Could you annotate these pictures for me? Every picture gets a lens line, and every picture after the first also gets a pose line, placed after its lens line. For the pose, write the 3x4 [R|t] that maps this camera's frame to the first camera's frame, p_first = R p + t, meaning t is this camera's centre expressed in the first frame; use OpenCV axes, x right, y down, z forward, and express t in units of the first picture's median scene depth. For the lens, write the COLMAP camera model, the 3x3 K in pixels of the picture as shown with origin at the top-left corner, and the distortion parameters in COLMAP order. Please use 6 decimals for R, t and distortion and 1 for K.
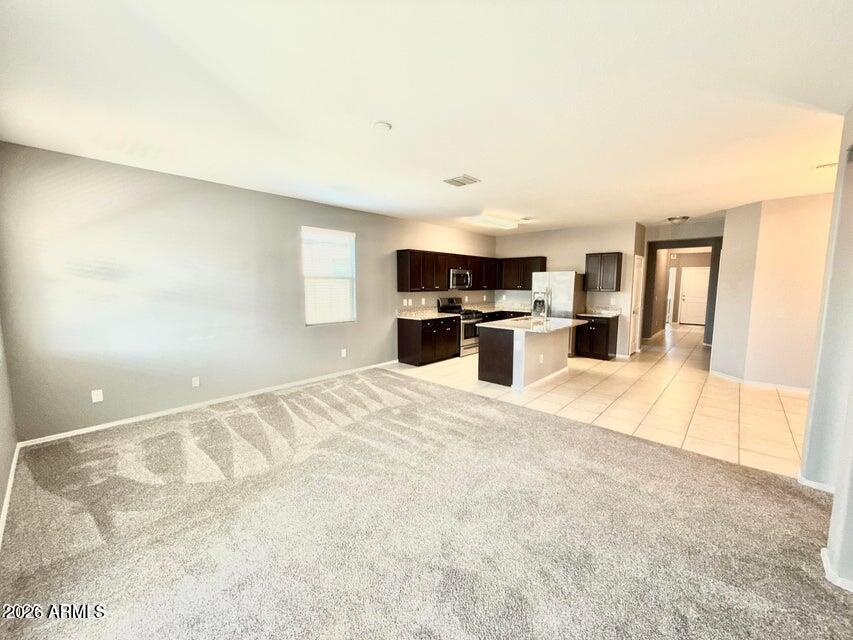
lens RADIAL K [[340.4, 0, 424.9], [0, 340.4, 322.3], [0, 0, 1]] dist [0.001198, -0.001265]
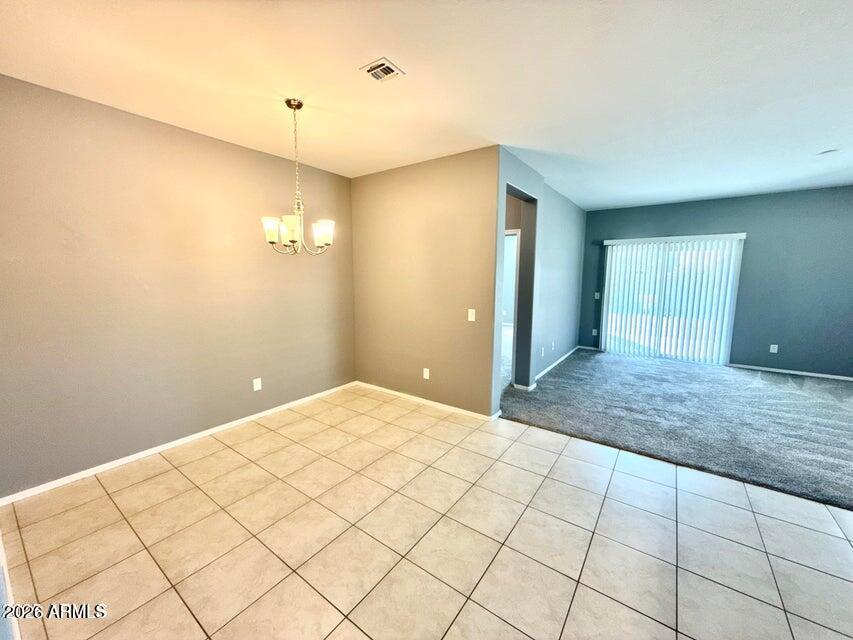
lens RADIAL K [[340.4, 0, 426.0], [0, 340.4, 317.0], [0, 0, 1]] dist [0.001198, -0.001265]
pose [[-0.993364, 0.010463, -0.114535, 0.578760], [-0.017404, 0.970710, 0.239622, -0.092233], [0.113687, 0.240026, -0.964087, 0.825001]]
